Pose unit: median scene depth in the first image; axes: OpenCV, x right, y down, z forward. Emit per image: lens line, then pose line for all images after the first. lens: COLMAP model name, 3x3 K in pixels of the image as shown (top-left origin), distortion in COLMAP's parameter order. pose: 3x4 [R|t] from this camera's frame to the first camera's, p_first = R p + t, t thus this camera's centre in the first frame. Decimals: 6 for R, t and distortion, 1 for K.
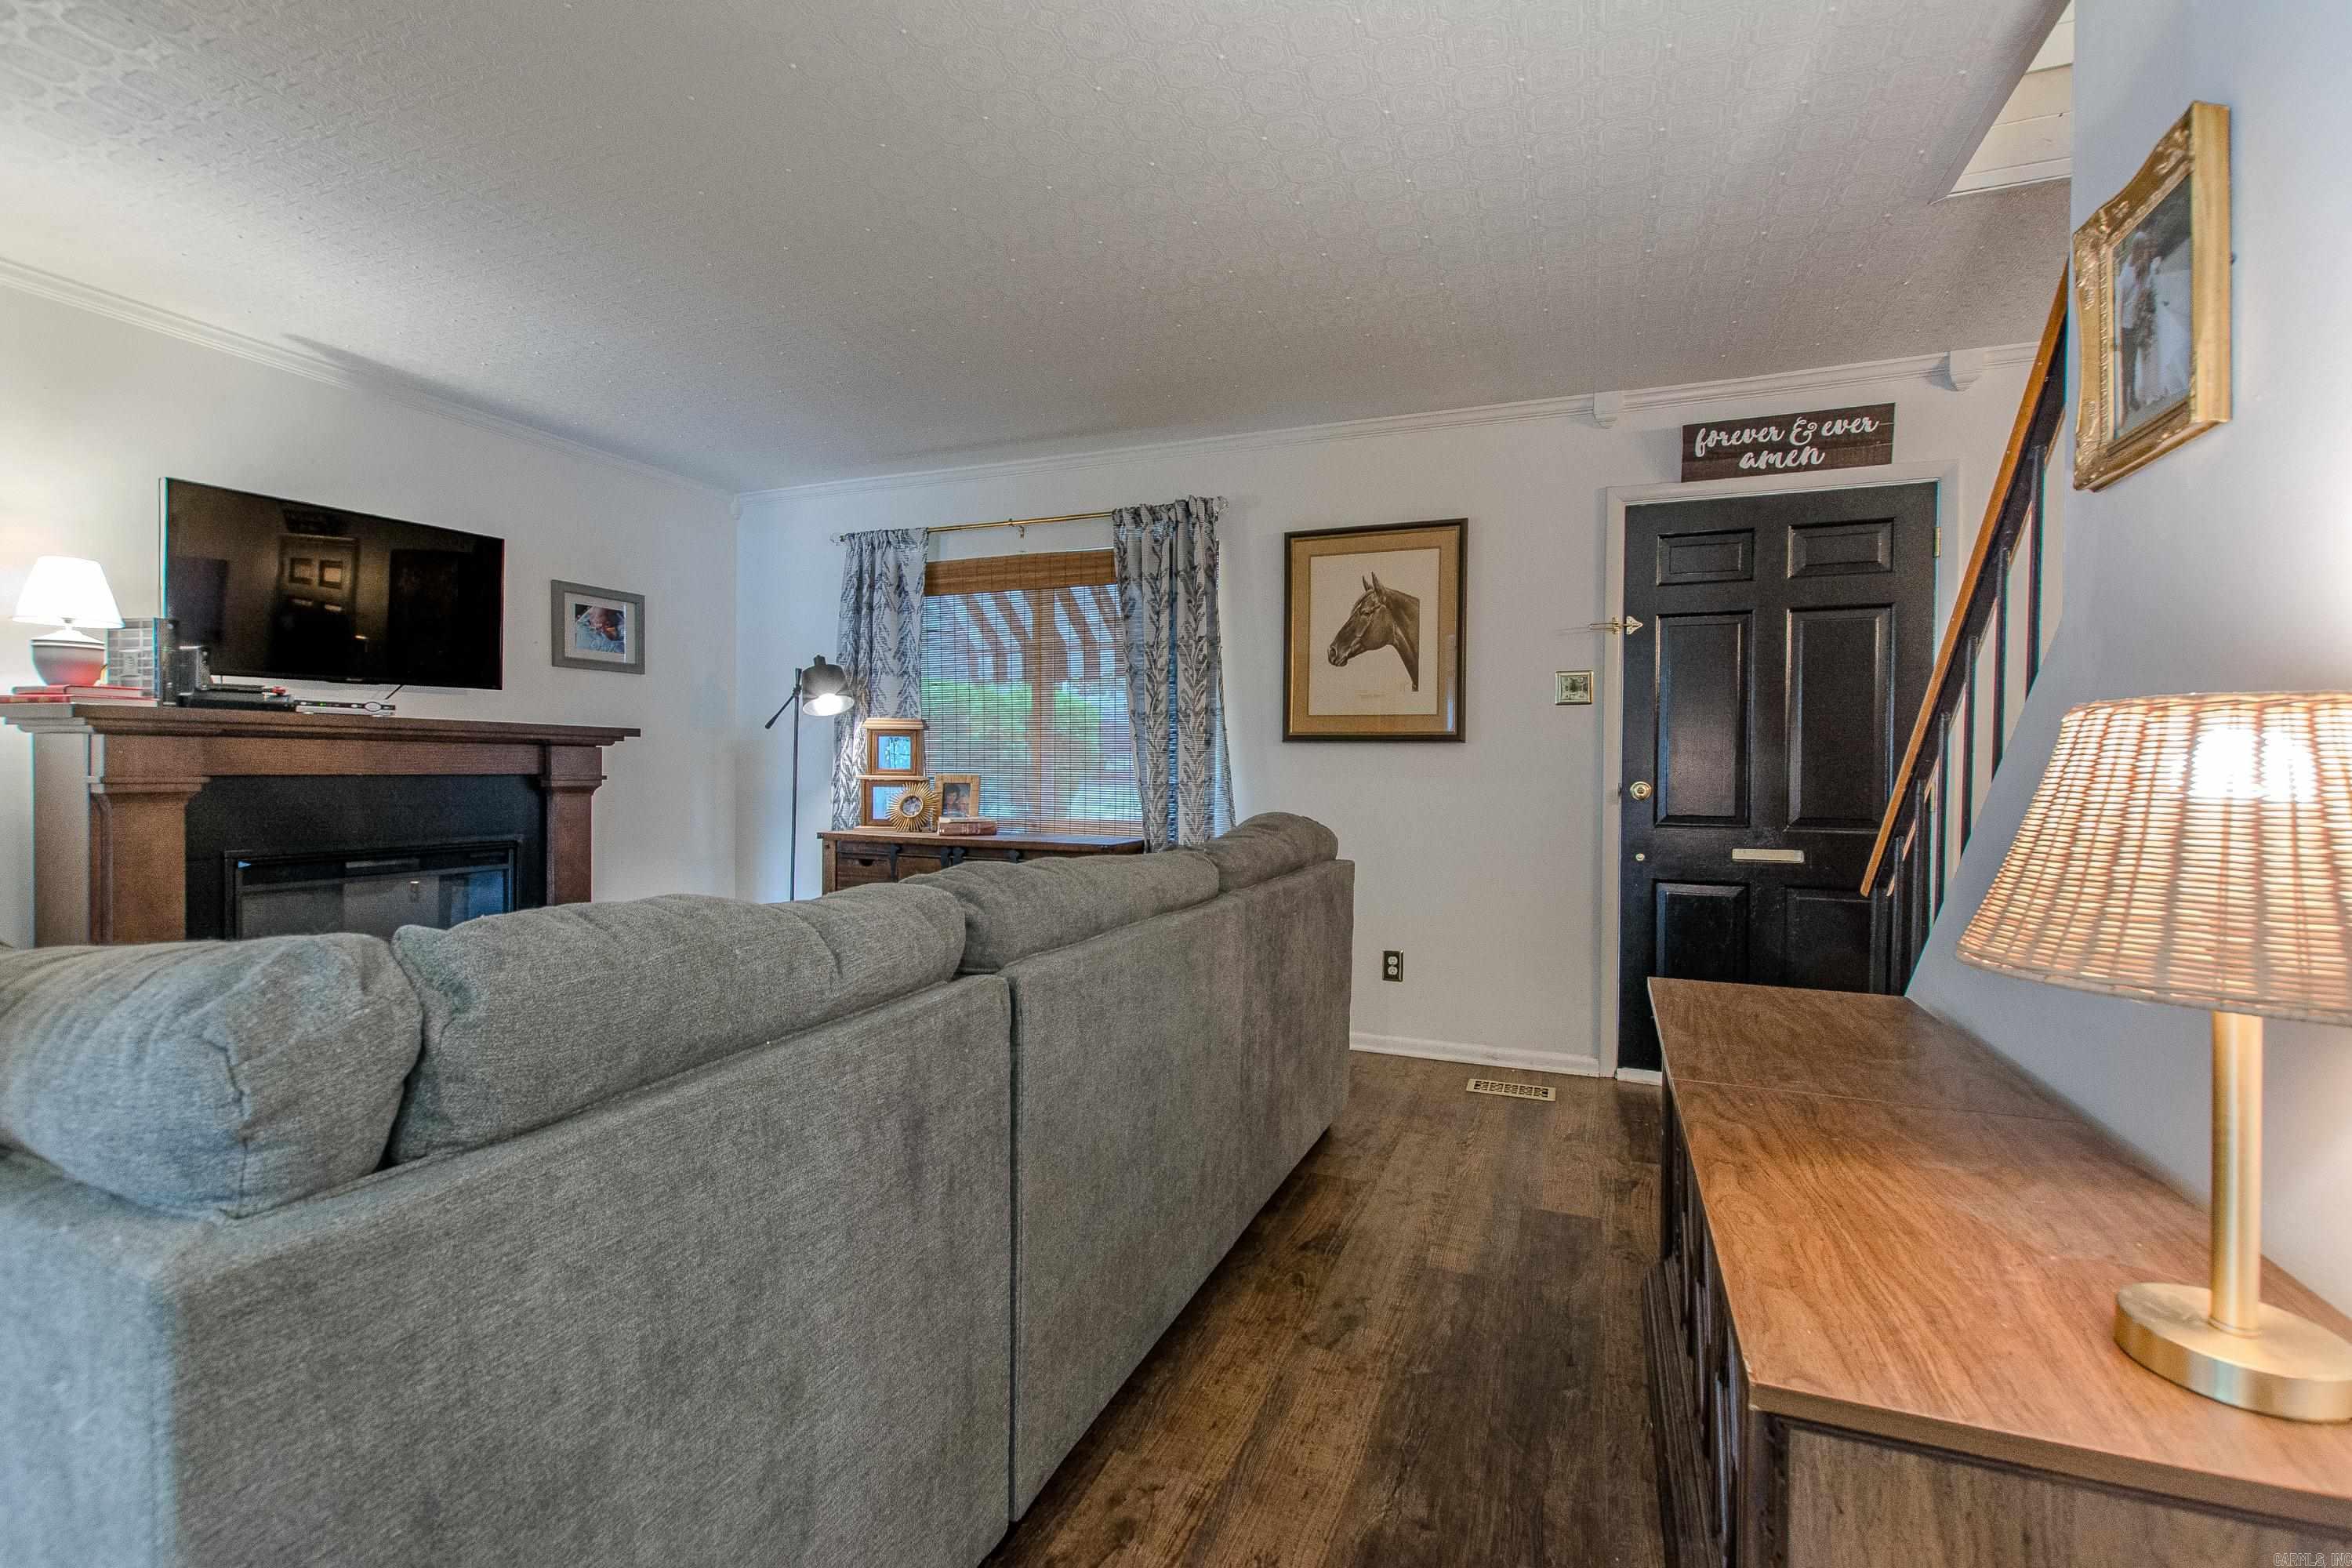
lens RADIAL K [[1015.3, 0, 1184.8], [0, 1015.3, 782.4], [0, 0, 1]] dist [0.007417, -0.003914]
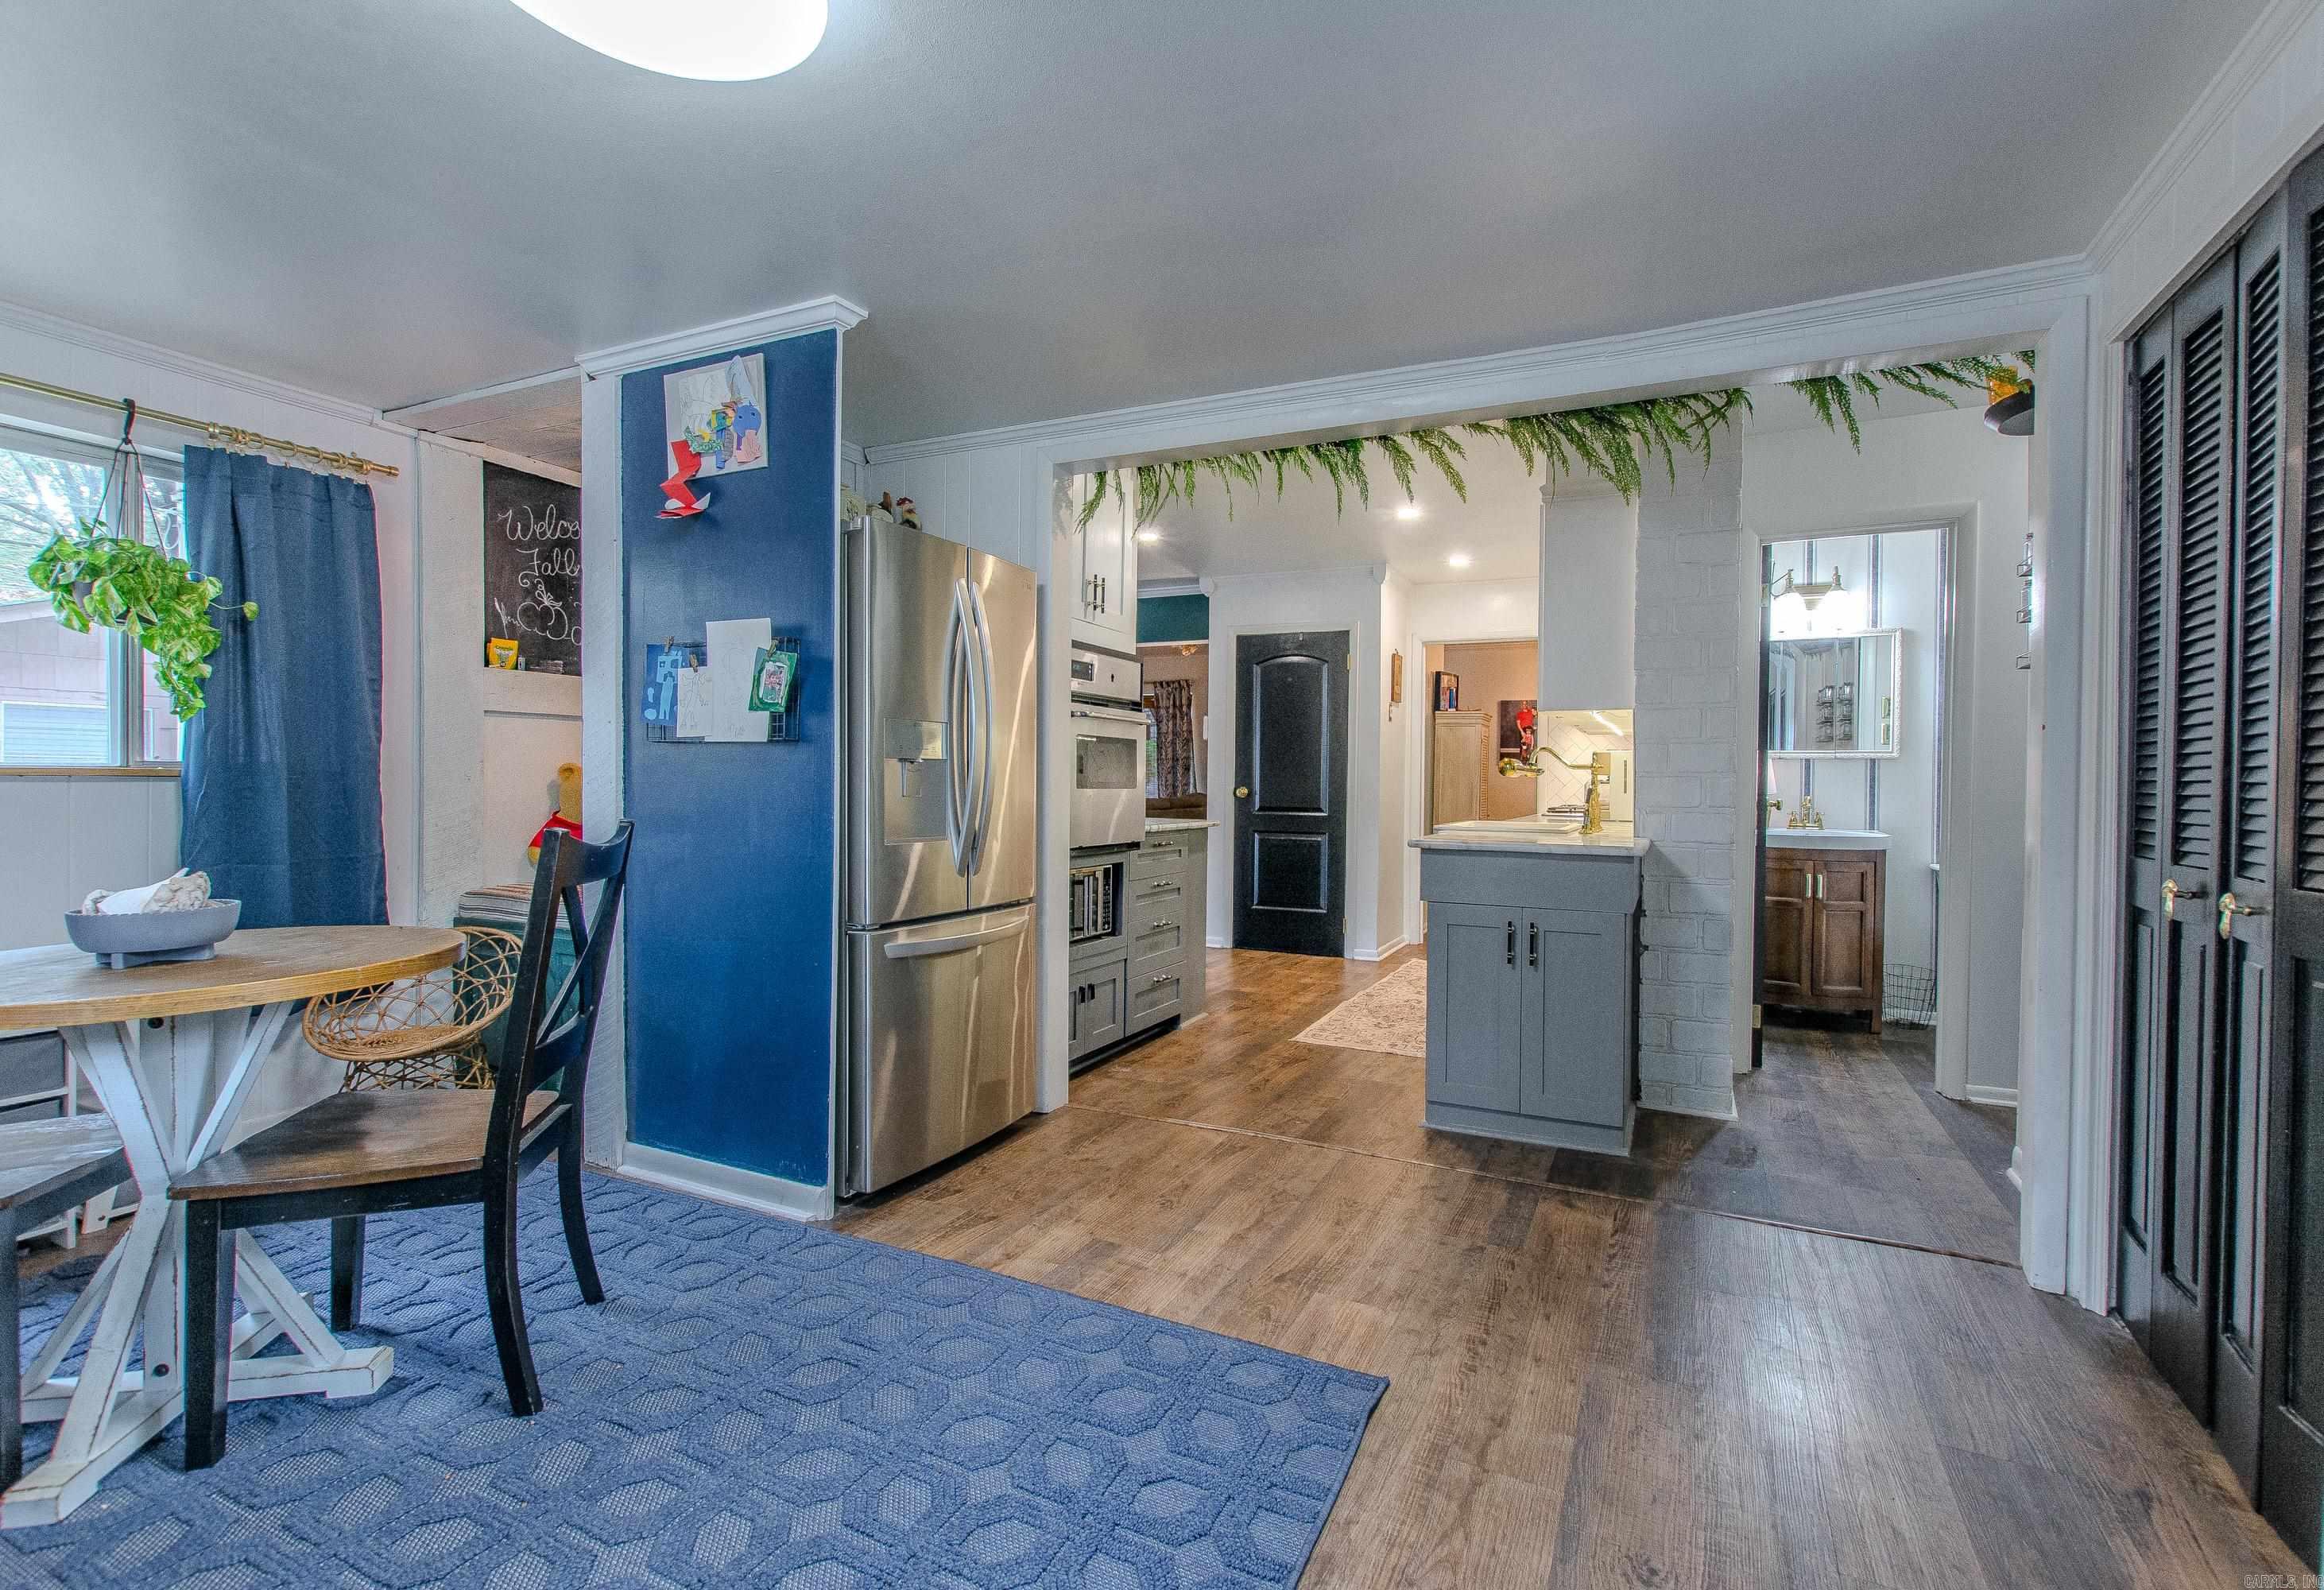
lens RADIAL K [[1043.4, 0, 1214.7], [0, 1043.4, 769.3], [0, 0, 1]] dist [-0.033981, 0.005112]
pose [[0.998976, 0.005549, -0.044911, 0.246043], [-0.006749, 0.999624, -0.026593, 0.036381], [0.044747, 0.026869, 0.998637, -1.968126]]
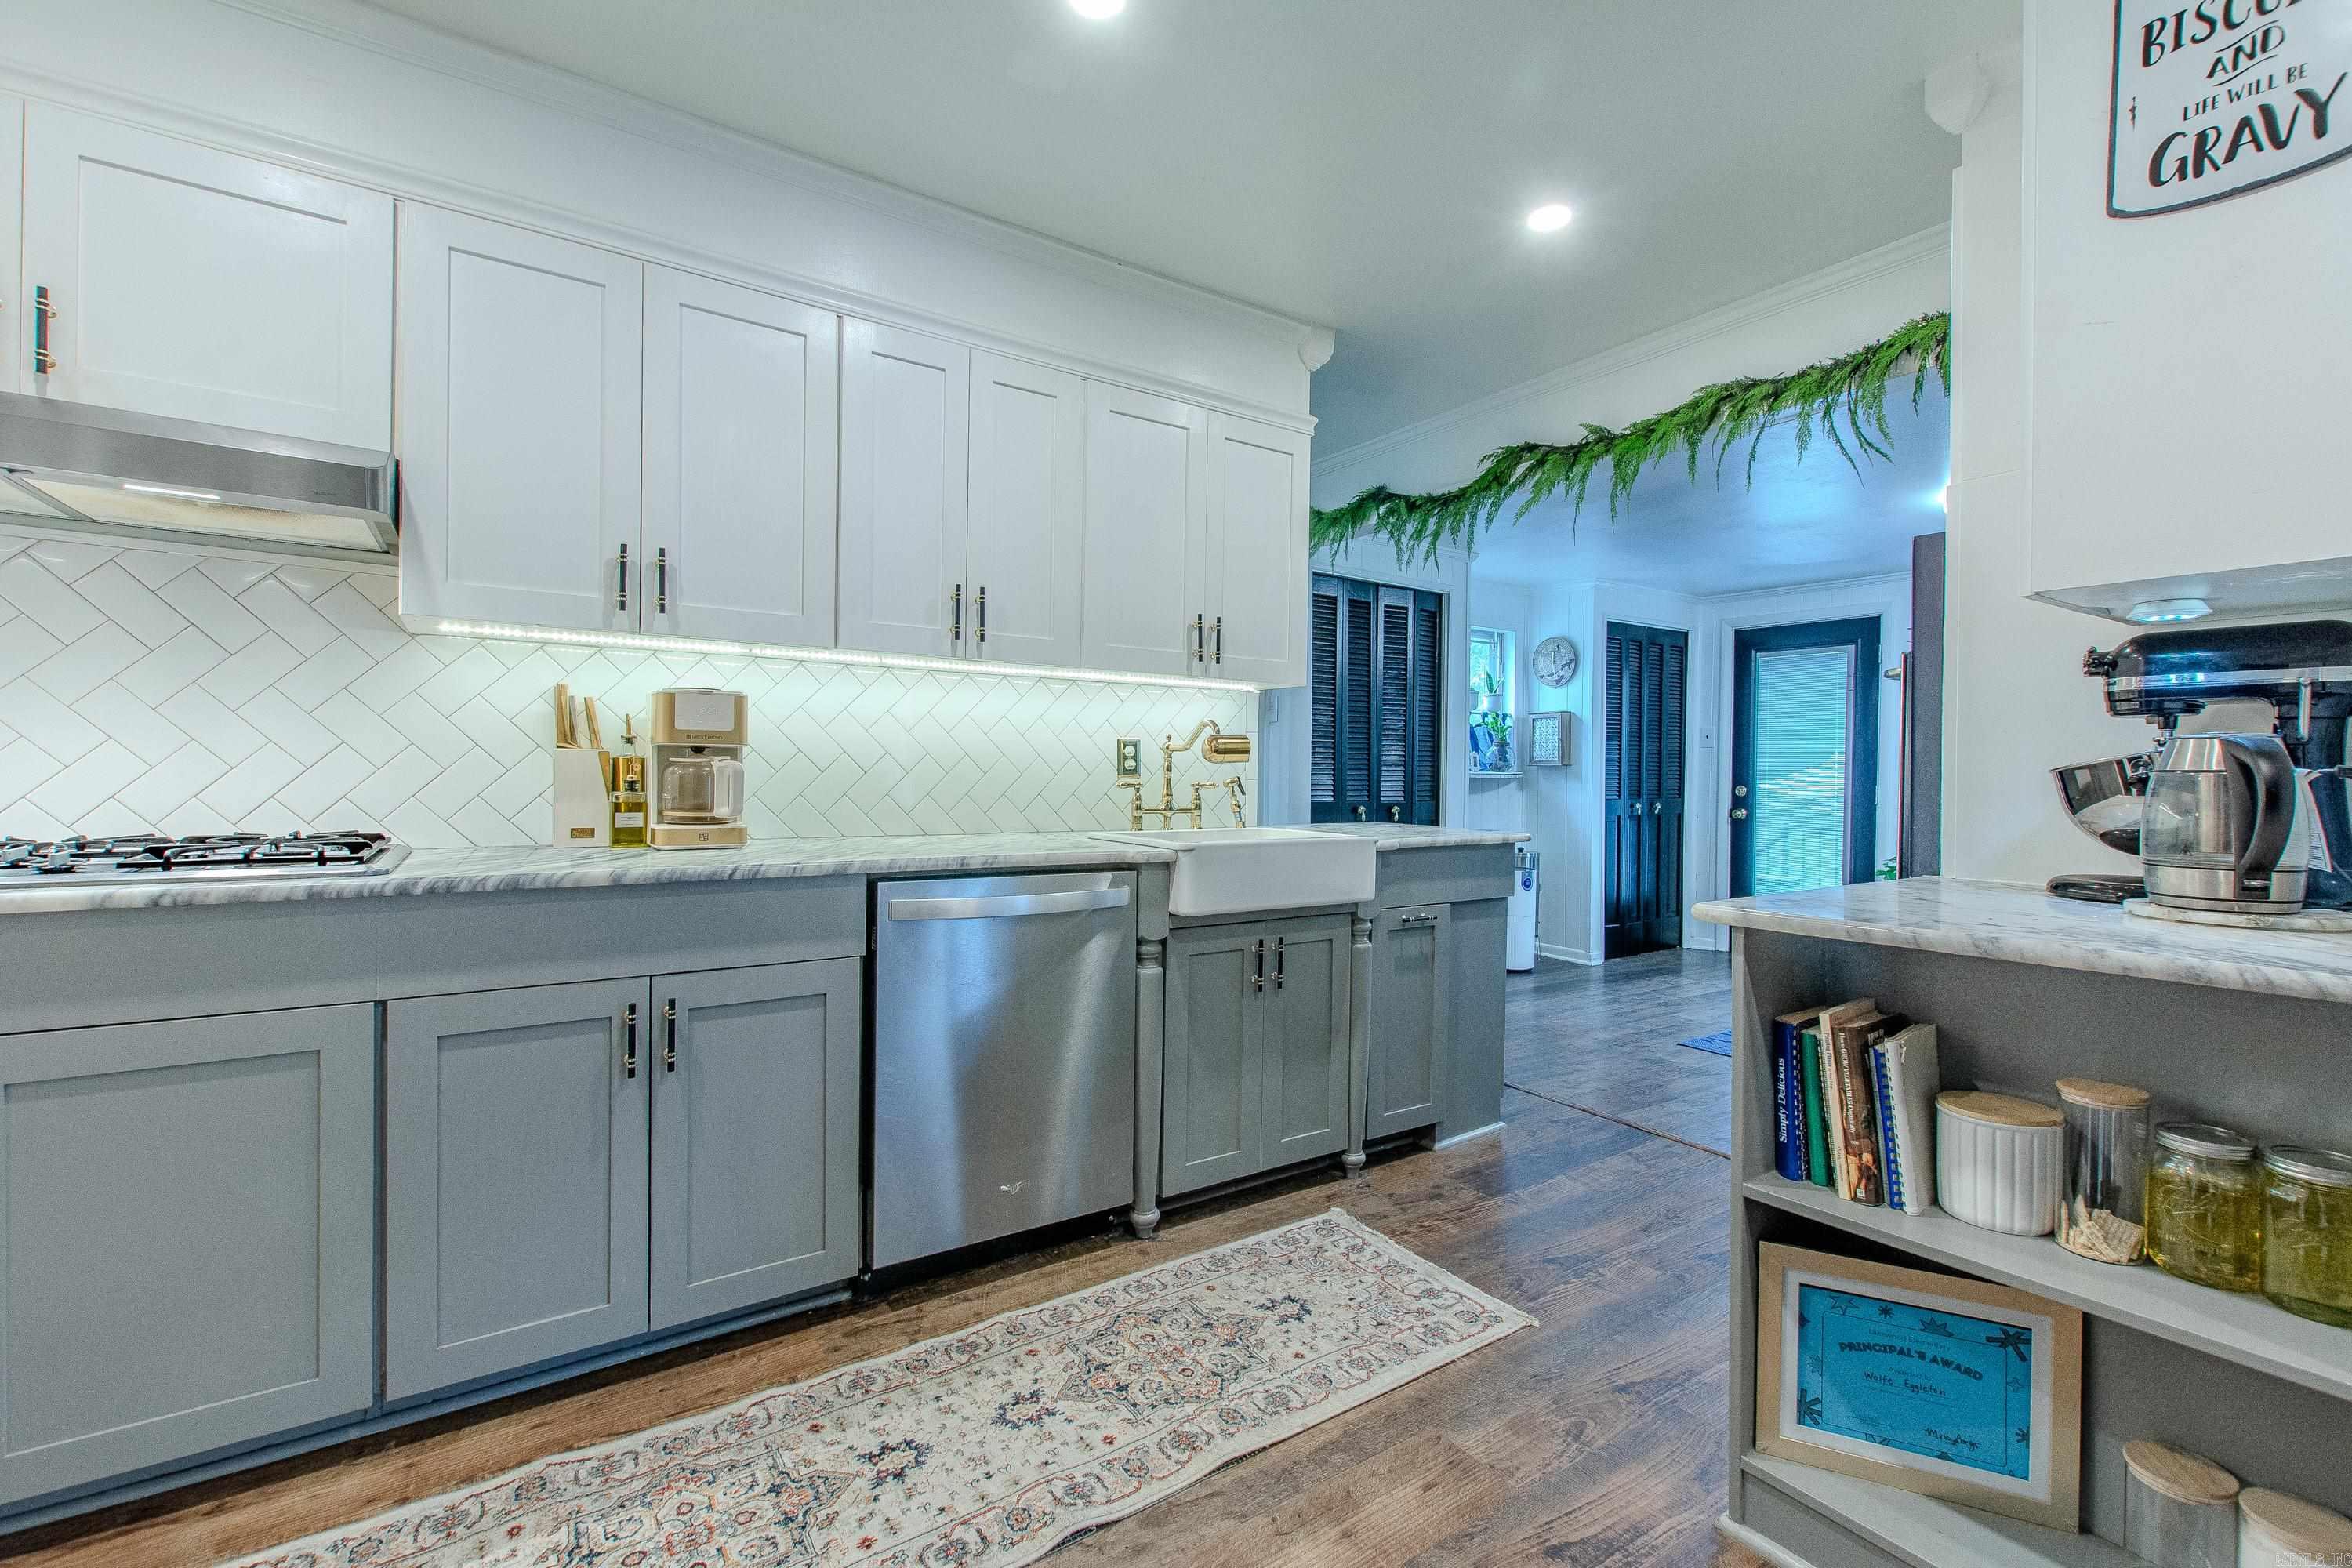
lens RADIAL K [[1015.3, 0, 1184.4], [0, 1015.3, 779.6], [0, 0, 1]] dist [0.007417, -0.003914]
pose [[-0.826027, -0.023278, 0.563149, 0.132072], [-0.010427, 0.999607, 0.026025, 0.004217], [-0.563534, 0.015625, -0.825945, -0.189813]]
